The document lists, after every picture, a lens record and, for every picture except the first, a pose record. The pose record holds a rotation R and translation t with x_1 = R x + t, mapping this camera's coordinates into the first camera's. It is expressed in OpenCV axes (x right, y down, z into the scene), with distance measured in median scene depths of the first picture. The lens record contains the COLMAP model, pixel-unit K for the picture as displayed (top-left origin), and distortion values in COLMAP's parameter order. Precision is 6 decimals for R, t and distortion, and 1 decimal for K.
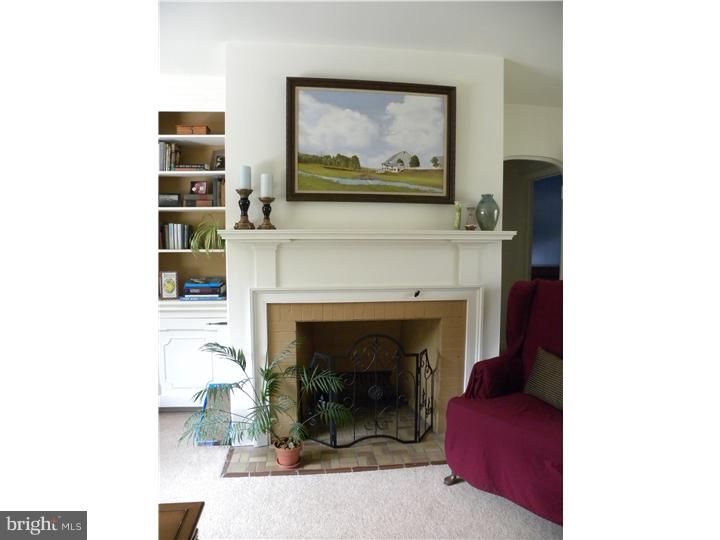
lens RADIAL K [[417.8, 0, 360.0], [0, 417.8, 270.0], [0, 0, 1]] dist [-0.097612, 0.000134]
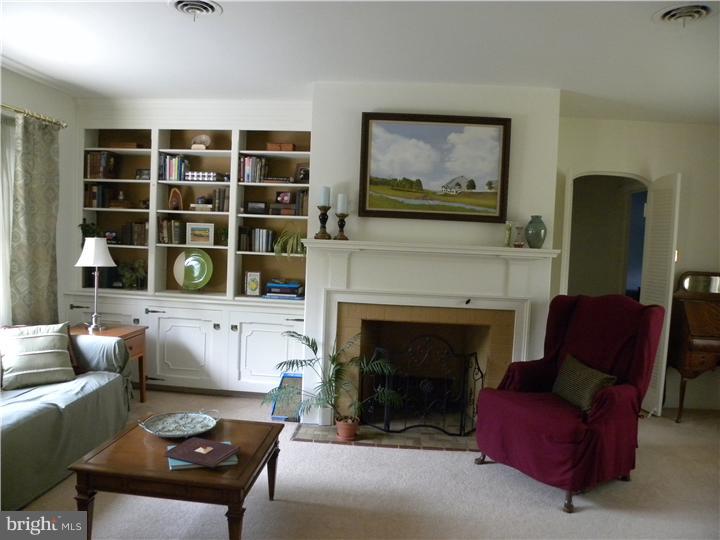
lens RADIAL K [[557.6, 0, 371.6], [0, 557.6, 272.7], [0, 0, 1]] dist [-0.006235, -0.002489]
pose [[0.983105, 0.049499, -0.176221, 0.145786], [-0.053459, 0.998412, -0.017794, 0.020166], [0.175060, 0.026914, 0.984190, -0.546705]]
